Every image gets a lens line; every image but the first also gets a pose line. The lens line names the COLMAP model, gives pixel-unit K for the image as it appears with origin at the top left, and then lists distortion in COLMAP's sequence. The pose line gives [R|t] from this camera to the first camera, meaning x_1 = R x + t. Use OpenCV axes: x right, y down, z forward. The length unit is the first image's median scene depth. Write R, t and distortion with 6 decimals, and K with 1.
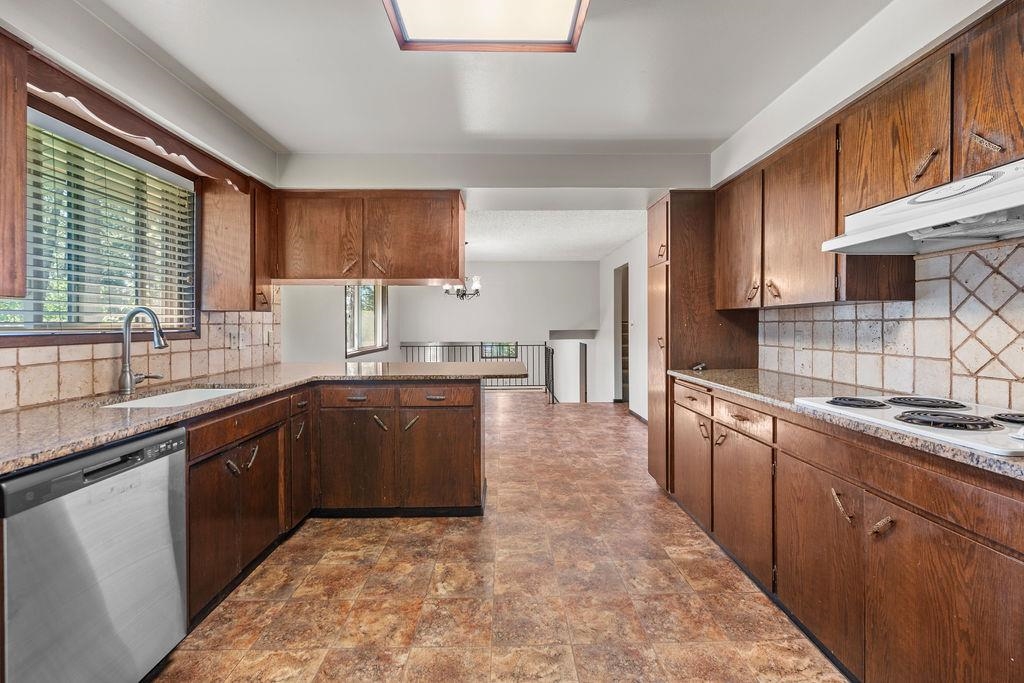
lens RADIAL K [[449.8, 0, 517.3], [0, 449.8, 322.8], [0, 0, 1]] dist [-0.002348, -0.000988]
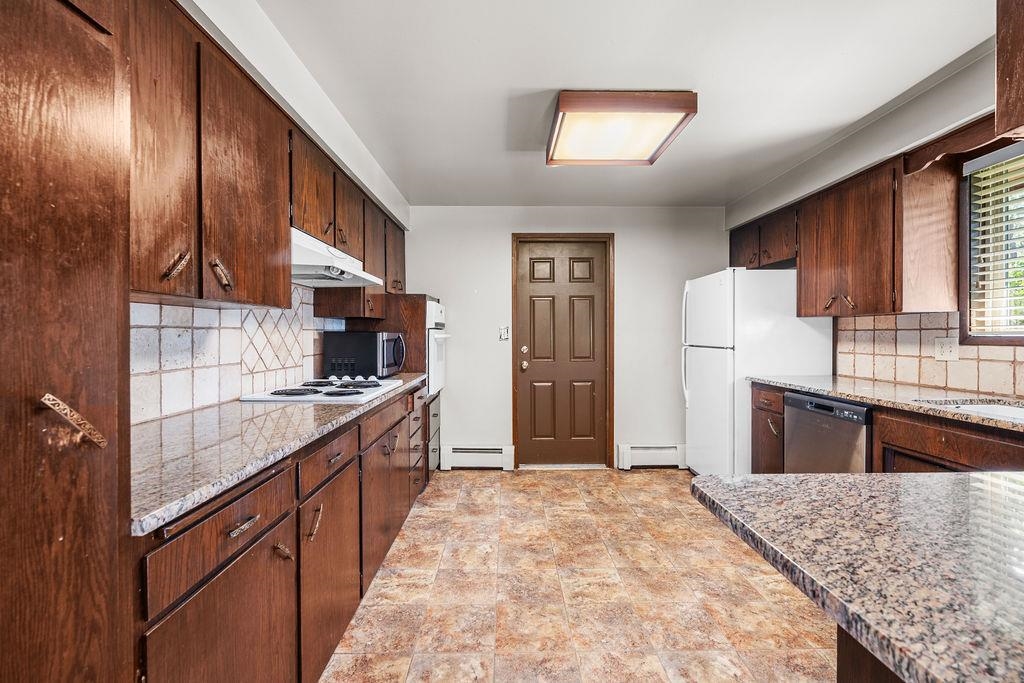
lens RADIAL K [[449.8, 0, 506.8], [0, 449.8, 330.6], [0, 0, 1]] dist [-0.002348, -0.000988]
pose [[-0.999575, 0.007999, 0.028021, 0.217310], [0.007581, 0.999859, -0.014966, 0.018596], [-0.028137, -0.014747, -0.999495, 2.050077]]
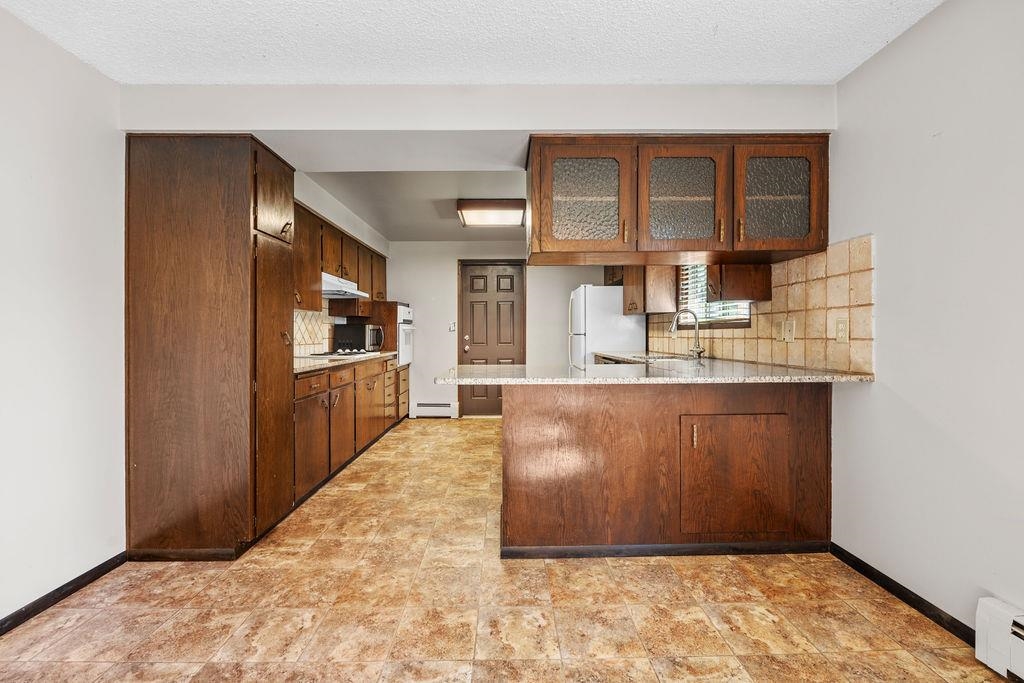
lens RADIAL K [[449.8, 0, 498.6], [0, 449.8, 321.4], [0, 0, 1]] dist [-0.002348, -0.000988]
pose [[-0.999100, 0.010938, 0.040985, -0.180768], [0.009555, 0.999383, -0.033789, 0.074675], [-0.041330, -0.033367, -0.998588, 3.116012]]
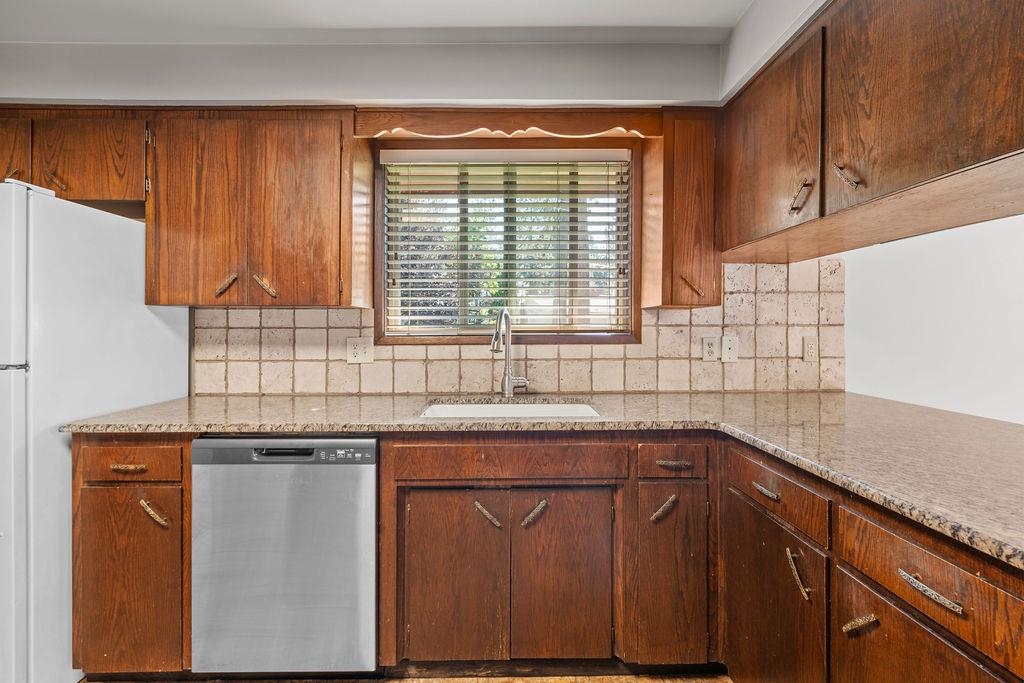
lens RADIAL K [[449.8, 0, 513.1], [0, 449.8, 333.1], [0, 0, 1]] dist [-0.002348, -0.000988]
pose [[-0.021963, 0.009738, -0.999711, 0.136592], [0.007725, 0.999924, 0.009570, 0.009982], [0.999729, -0.007513, -0.022036, 1.150293]]
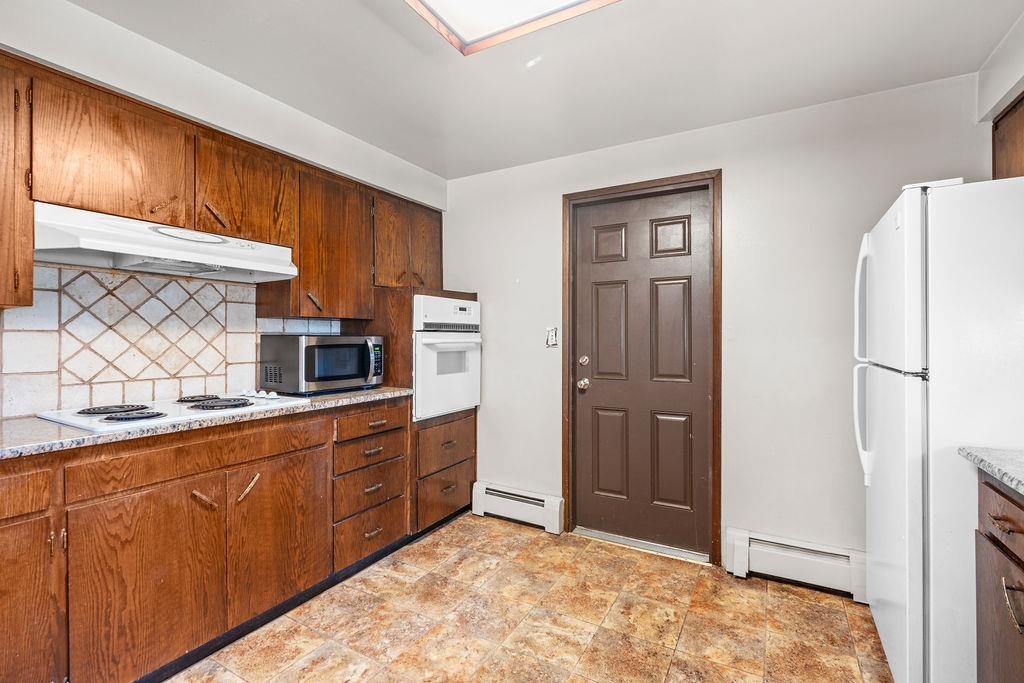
lens RADIAL K [[449.8, 0, 515.0], [0, 449.8, 332.9], [0, 0, 1]] dist [-0.002348, -0.000988]
pose [[-0.852723, 0.011001, 0.522248, -0.417975], [0.000531, 0.999796, -0.020192, 0.014486], [-0.522363, -0.016941, -0.852555, 1.253072]]
